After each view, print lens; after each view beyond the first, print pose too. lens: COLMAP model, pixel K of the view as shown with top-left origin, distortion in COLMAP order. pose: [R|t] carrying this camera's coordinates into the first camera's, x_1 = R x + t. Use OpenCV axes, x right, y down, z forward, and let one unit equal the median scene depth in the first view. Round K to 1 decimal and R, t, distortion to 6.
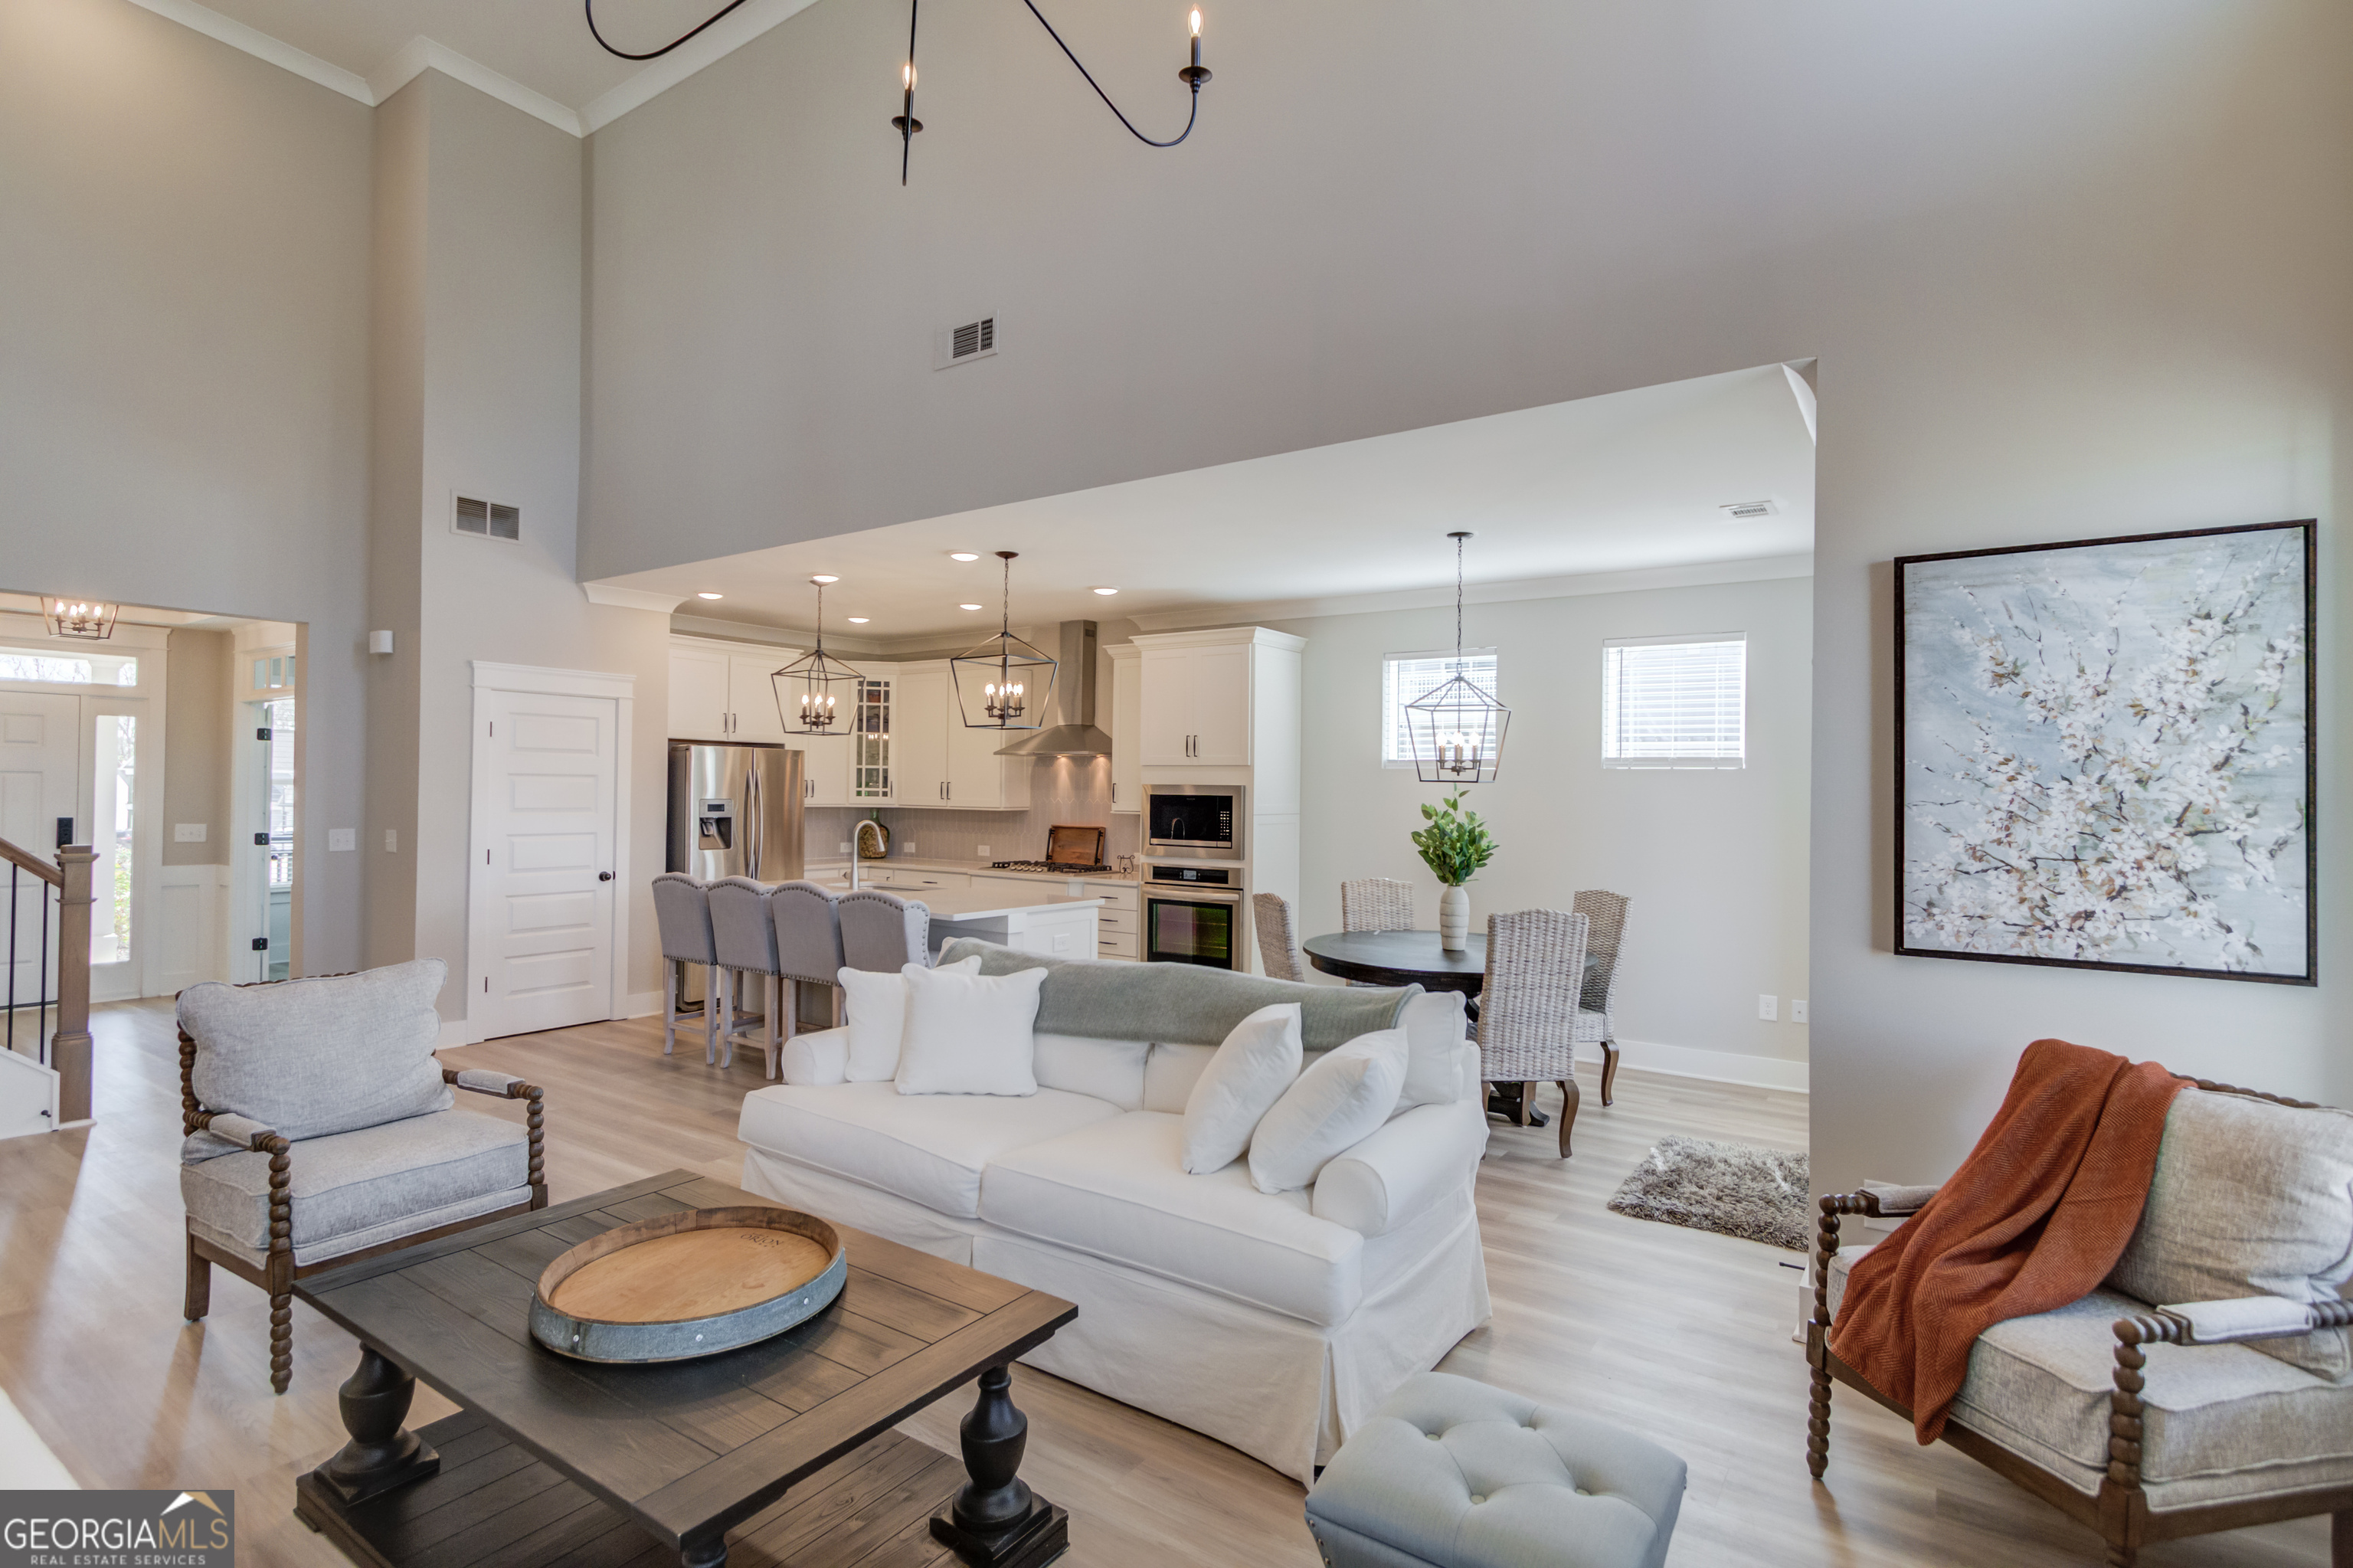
lens RADIAL K [[1128.0, 0, 1176.5], [0, 1128.0, 784.0], [0, 0, 1]] dist [-0.005176, -0.000599]
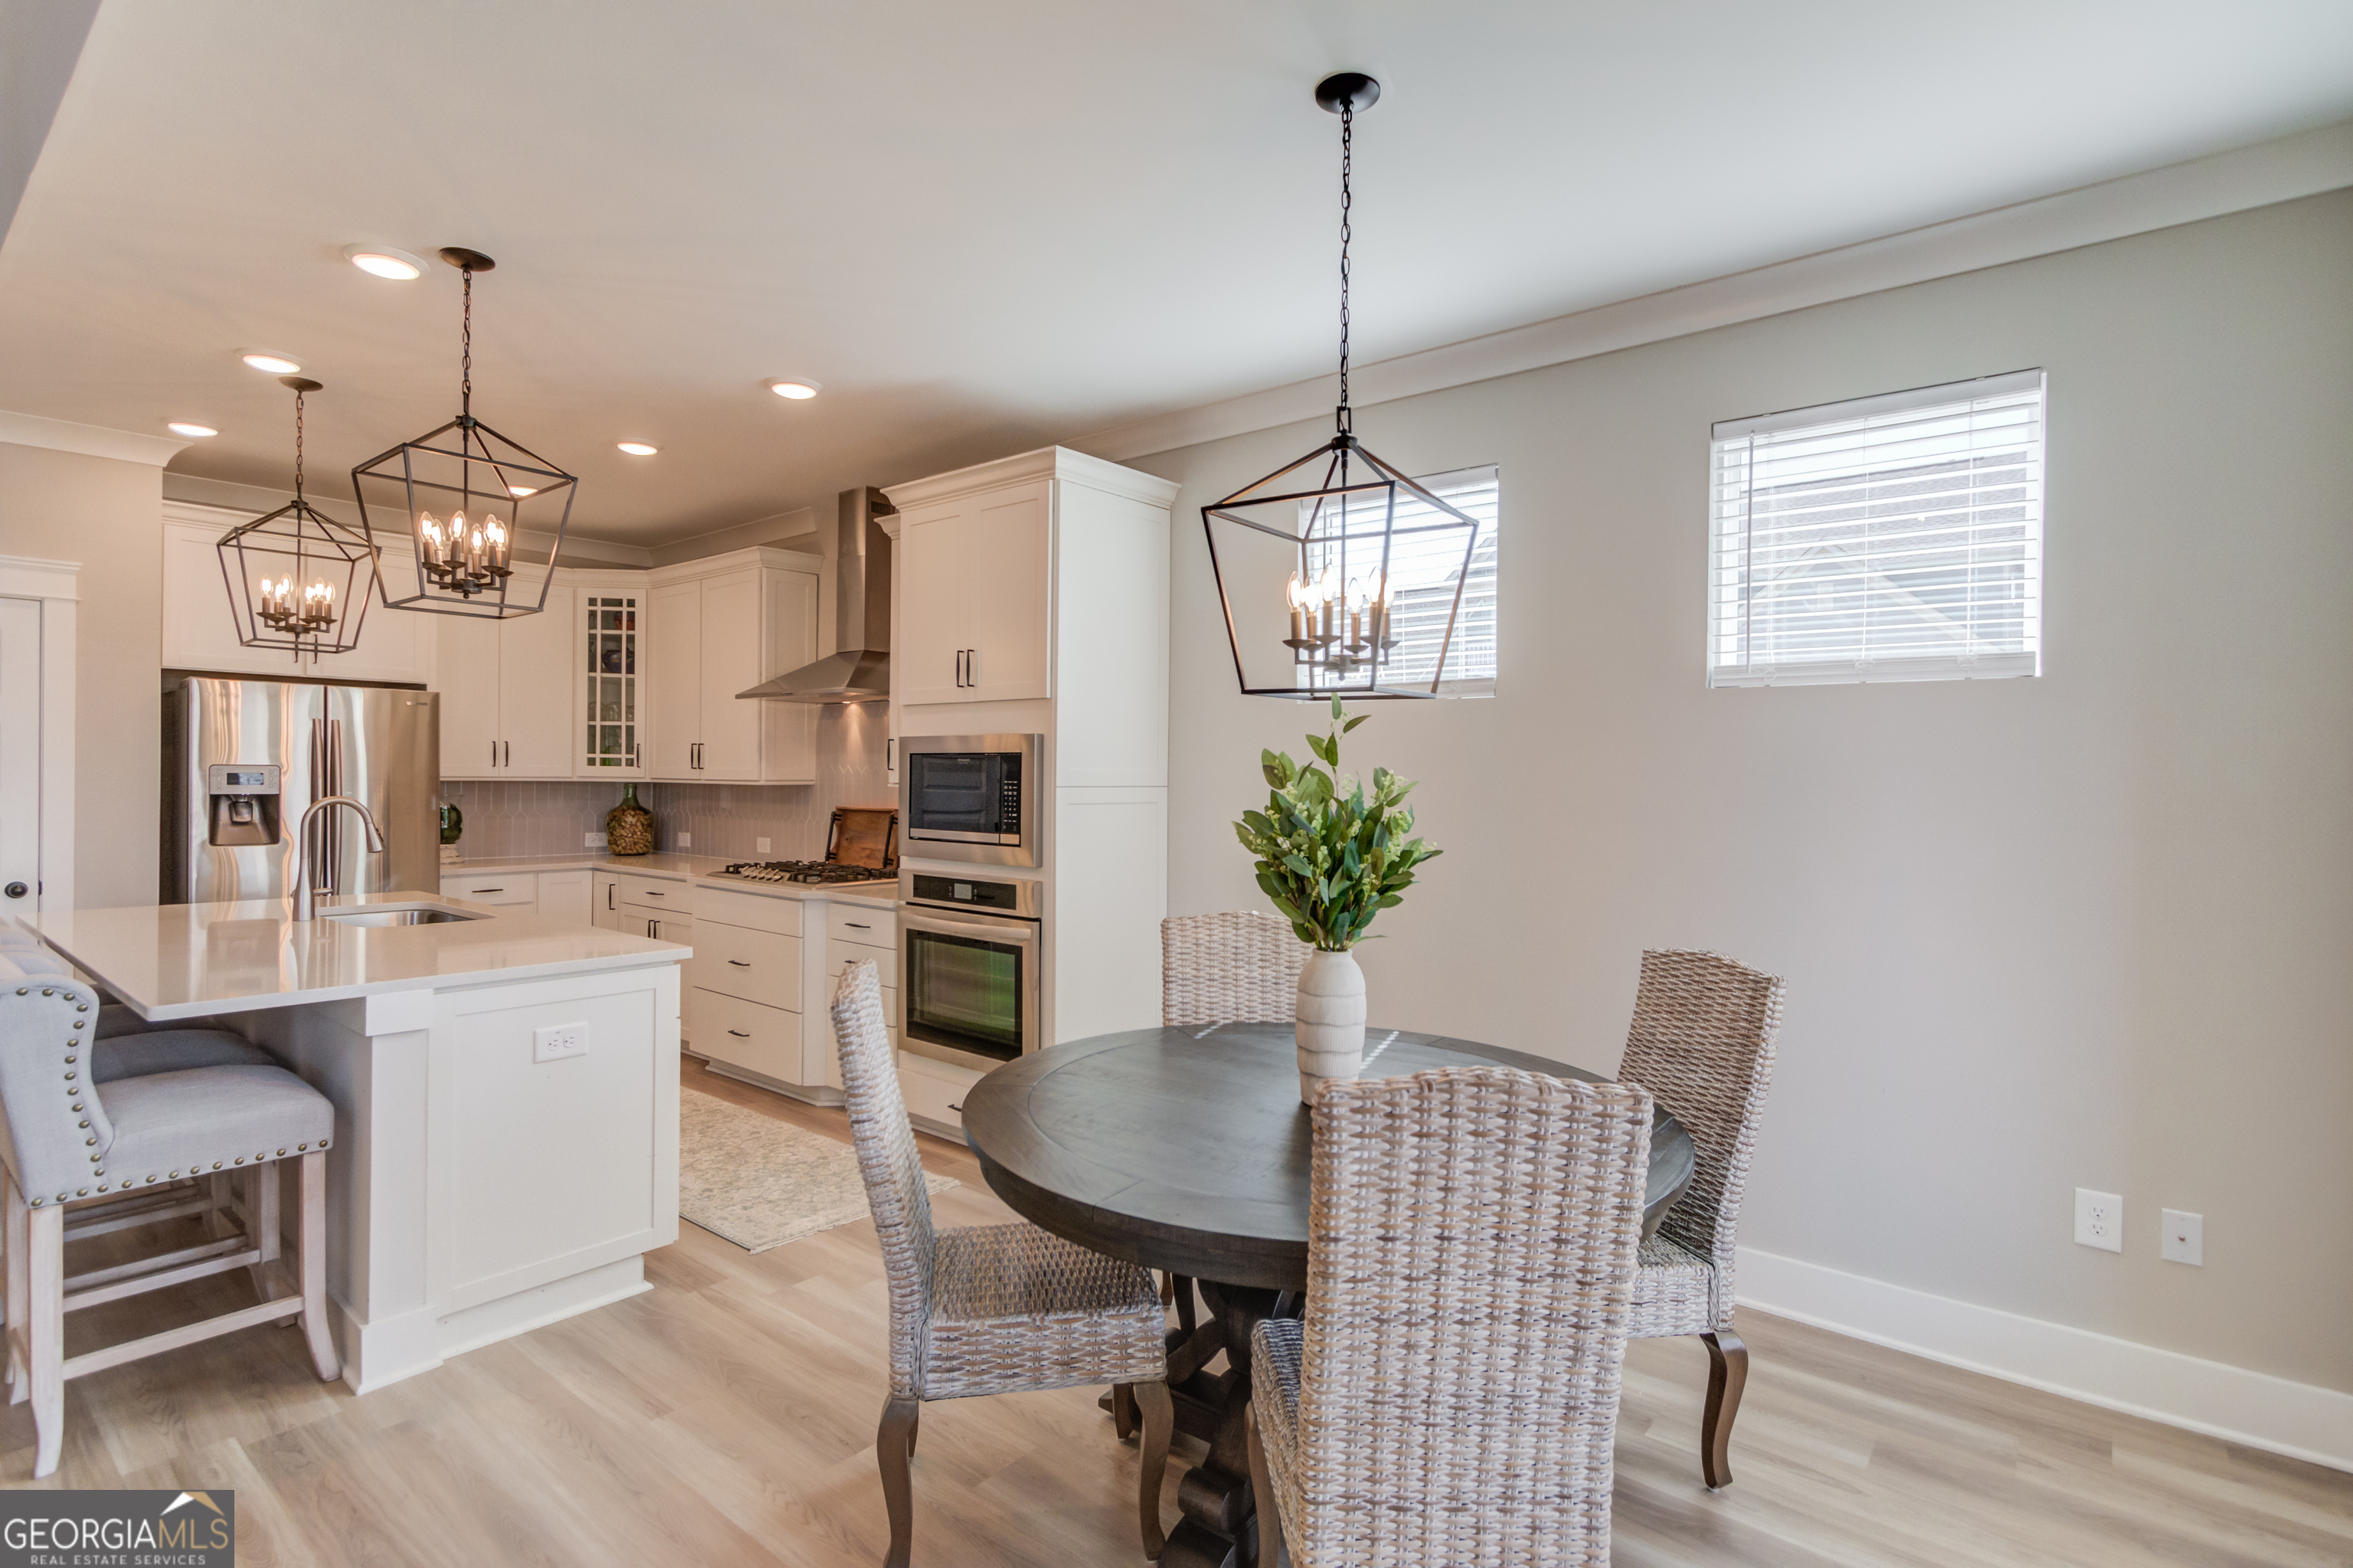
lens RADIAL K [[1131.3, 0, 1158.7], [0, 1131.3, 788.3], [0, 0, 1]] dist [0.004200, 0.001137]
pose [[0.995594, -0.000836, -0.093767, 0.243436], [0.002269, 0.999882, 0.015180, 0.028124], [0.093743, -0.015326, 0.995478, 0.638330]]
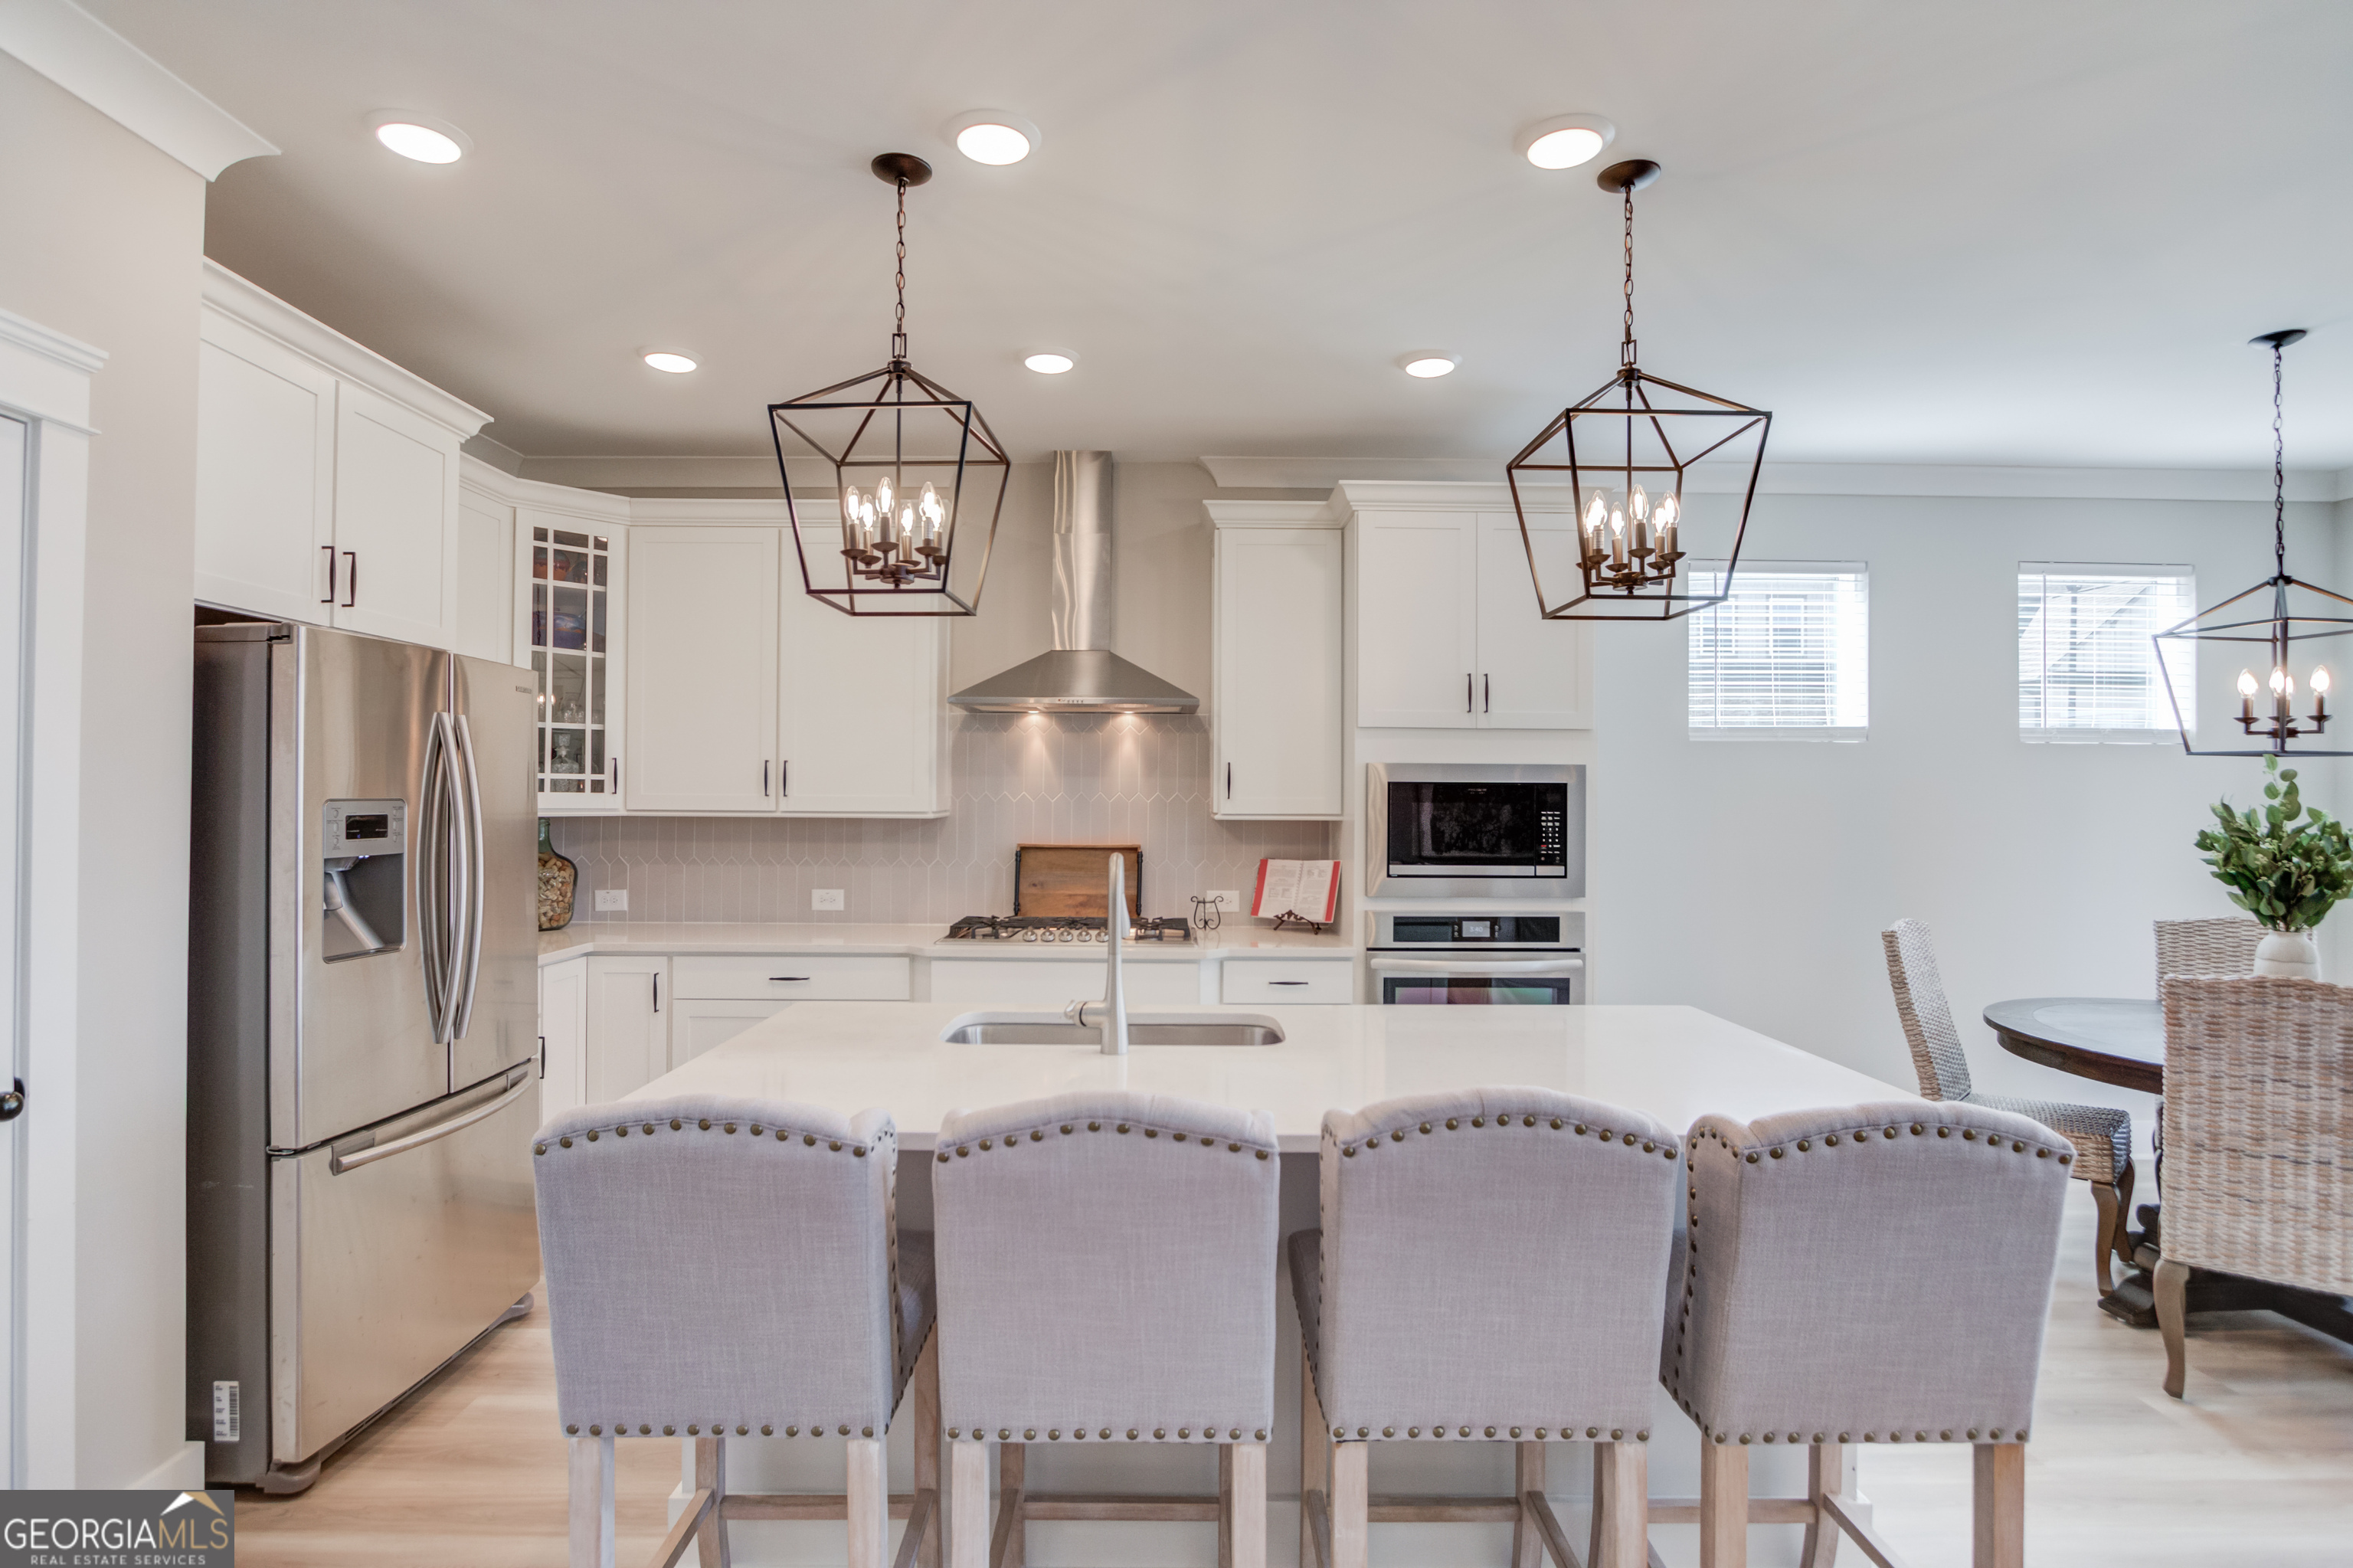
lens RADIAL K [[1206.3, 0, 1205.5], [0, 1206.3, 784.1], [0, 0, 1]] dist [-0.005361, -0.000388]
pose [[0.823239, -0.003897, 0.567681, -0.624501], [0.000999, 0.999985, 0.005416, 0.010430], [-0.567694, -0.003892, 0.823231, 0.874317]]
